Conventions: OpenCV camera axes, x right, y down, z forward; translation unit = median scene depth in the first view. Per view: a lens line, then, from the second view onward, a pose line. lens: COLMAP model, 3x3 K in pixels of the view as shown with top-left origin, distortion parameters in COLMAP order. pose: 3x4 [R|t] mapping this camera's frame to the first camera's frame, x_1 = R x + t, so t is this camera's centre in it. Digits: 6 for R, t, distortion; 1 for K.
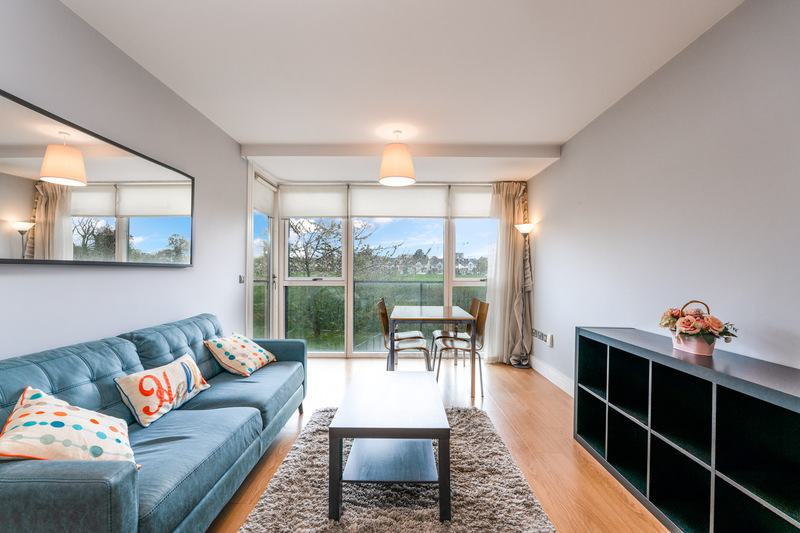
lens RADIAL K [[350.0, 0, 400.0], [0, 350.0, 266.5], [0, 0, 1]] dist [-0.008665, -0.000167]
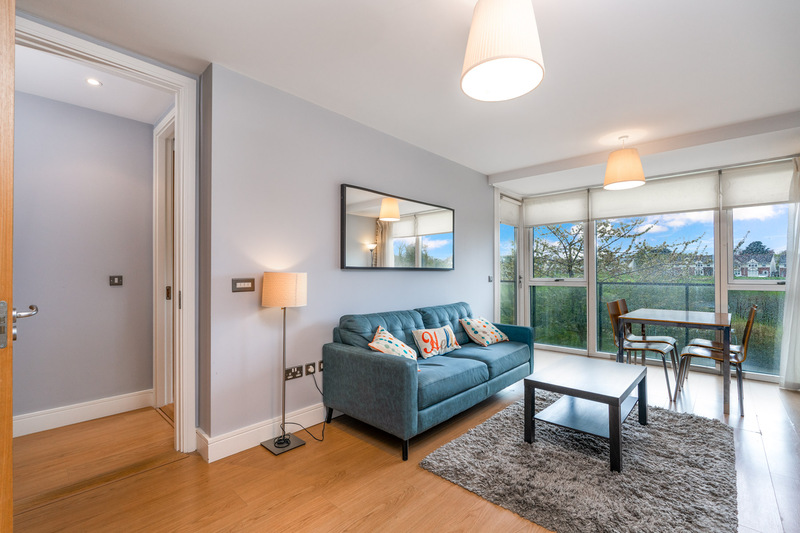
lens RADIAL K [[350.0, 0, 400.0], [0, 350.0, 266.5], [0, 0, 1]] dist [-0.008665, -0.000167]
pose [[0.738818, -0.017474, -0.673678, 0.278780], [0.013013, 0.999847, -0.011663, 0.000469], [0.673779, -0.000150, 0.738933, -0.296536]]
